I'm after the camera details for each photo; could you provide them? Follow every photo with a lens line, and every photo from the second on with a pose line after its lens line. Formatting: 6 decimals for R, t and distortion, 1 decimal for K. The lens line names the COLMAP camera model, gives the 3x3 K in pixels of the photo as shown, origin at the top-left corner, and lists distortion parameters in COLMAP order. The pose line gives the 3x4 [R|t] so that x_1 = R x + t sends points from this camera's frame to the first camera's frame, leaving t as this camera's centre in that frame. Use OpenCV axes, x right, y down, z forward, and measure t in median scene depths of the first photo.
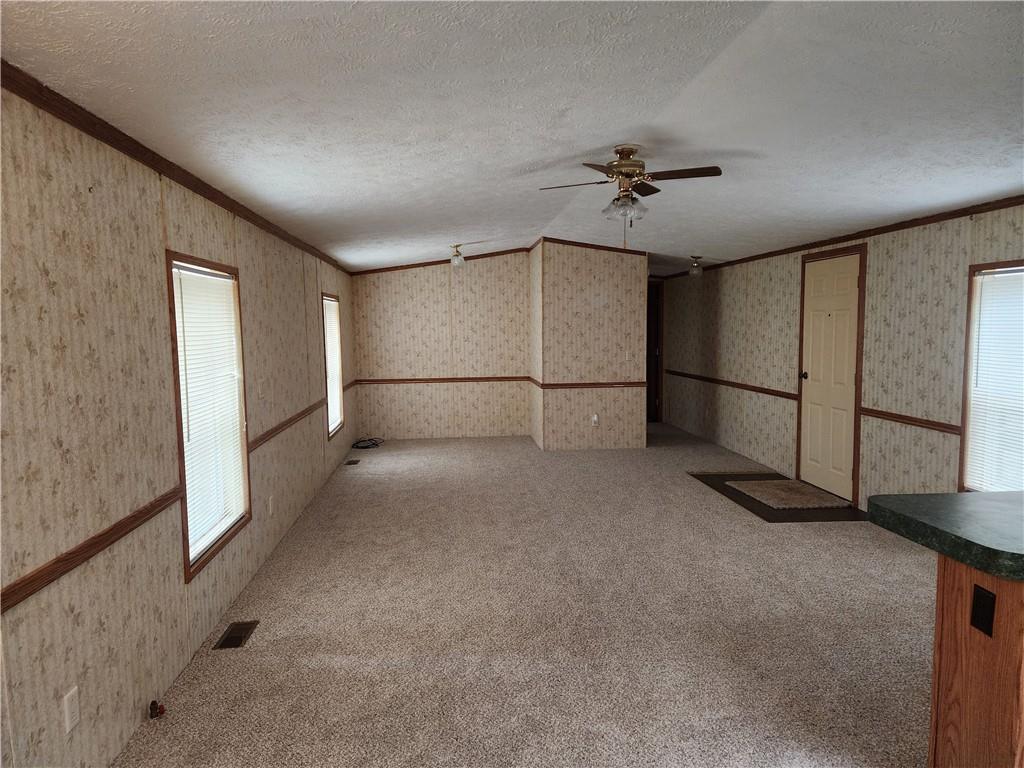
lens RADIAL K [[675.6, 0, 512.1], [0, 675.6, 383.6], [0, 0, 1]] dist [0.011010, 0.001376]
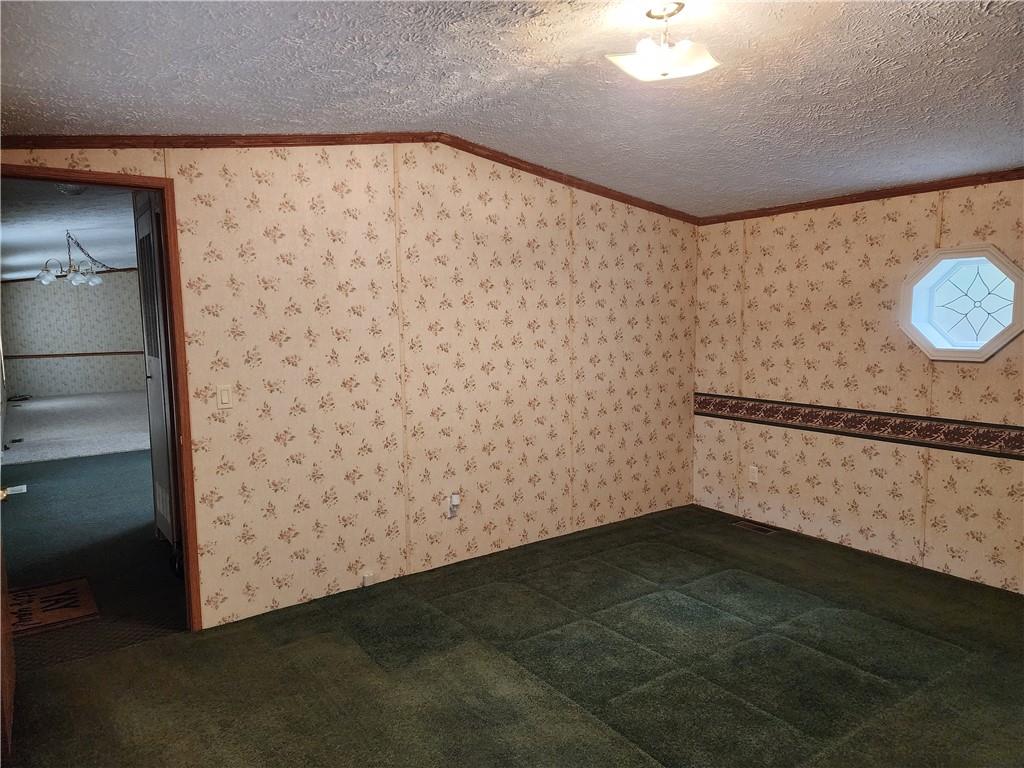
lens RADIAL K [[675.6, 0, 514.3], [0, 675.6, 385.0], [0, 0, 1]] dist [0.011010, 0.001376]
pose [[0.869671, -0.056052, 0.490439, -0.000018], [0.041972, 0.998331, 0.039670, 0.042515], [-0.491844, -0.013915, 0.870572, -0.768376]]
